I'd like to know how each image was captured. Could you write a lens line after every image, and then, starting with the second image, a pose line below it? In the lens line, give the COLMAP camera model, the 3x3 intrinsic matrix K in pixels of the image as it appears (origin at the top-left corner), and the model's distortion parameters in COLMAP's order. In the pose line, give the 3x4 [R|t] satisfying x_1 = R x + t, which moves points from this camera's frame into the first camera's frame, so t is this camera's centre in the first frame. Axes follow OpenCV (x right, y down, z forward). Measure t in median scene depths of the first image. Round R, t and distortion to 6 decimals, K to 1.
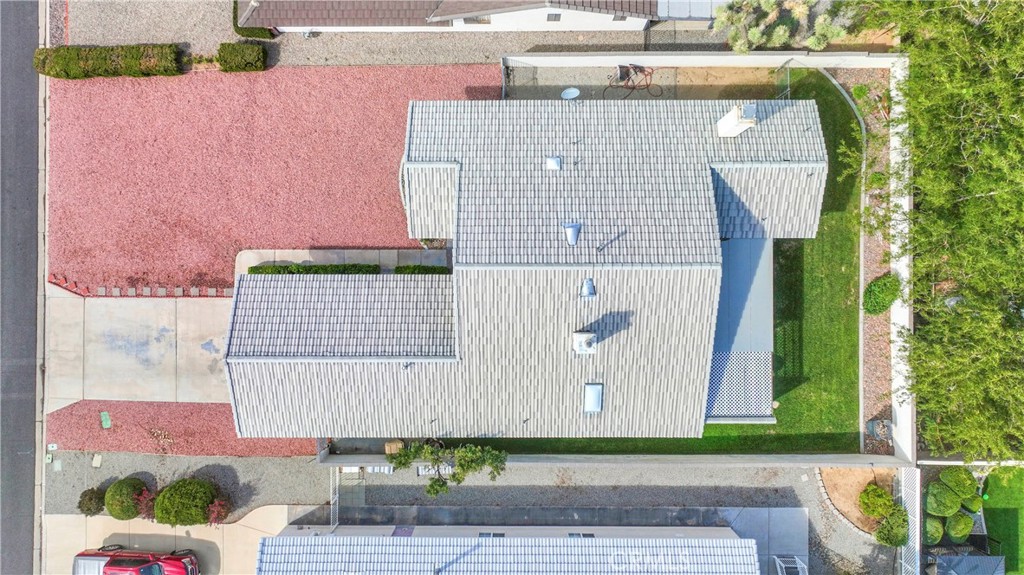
lens RADIAL K [[719.4, 0, 512.0], [0, 719.4, 287.5], [0, 0, 1]] dist [0.004175, 0.003415]
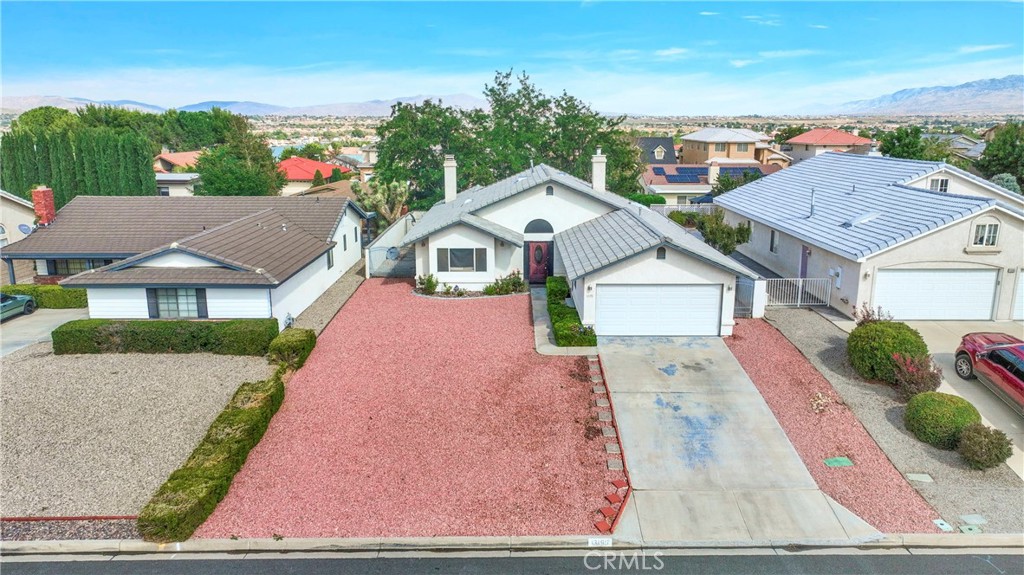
lens RADIAL K [[719.4, 0, 512.0], [0, 719.4, 287.5], [0, 0, 1]] dist [0.004175, 0.003415]
pose [[0.001235, -0.228139, 0.973628, -1.113922], [0.999997, 0.002516, -0.000679, -0.078131], [-0.002295, 0.973625, 0.228141, 0.747230]]
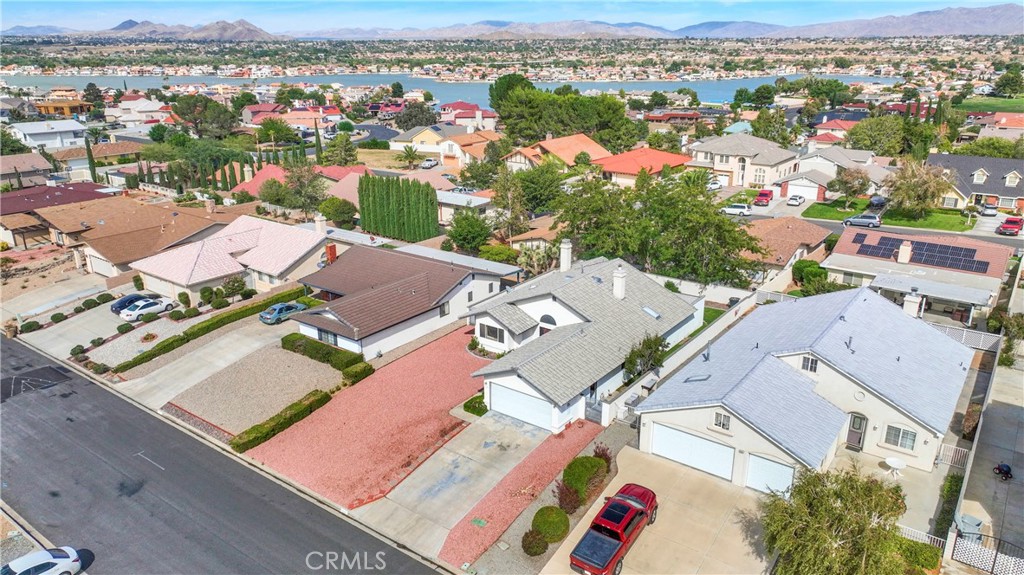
lens RADIAL K [[719.4, 0, 512.0], [0, 719.4, 287.5], [0, 0, 1]] dist [0.004175, 0.003415]
pose [[0.598061, -0.264133, 0.756675, -1.290035], [0.801442, 0.192754, -0.566160, 0.787771], [0.003689, 0.945029, 0.326966, 0.312269]]
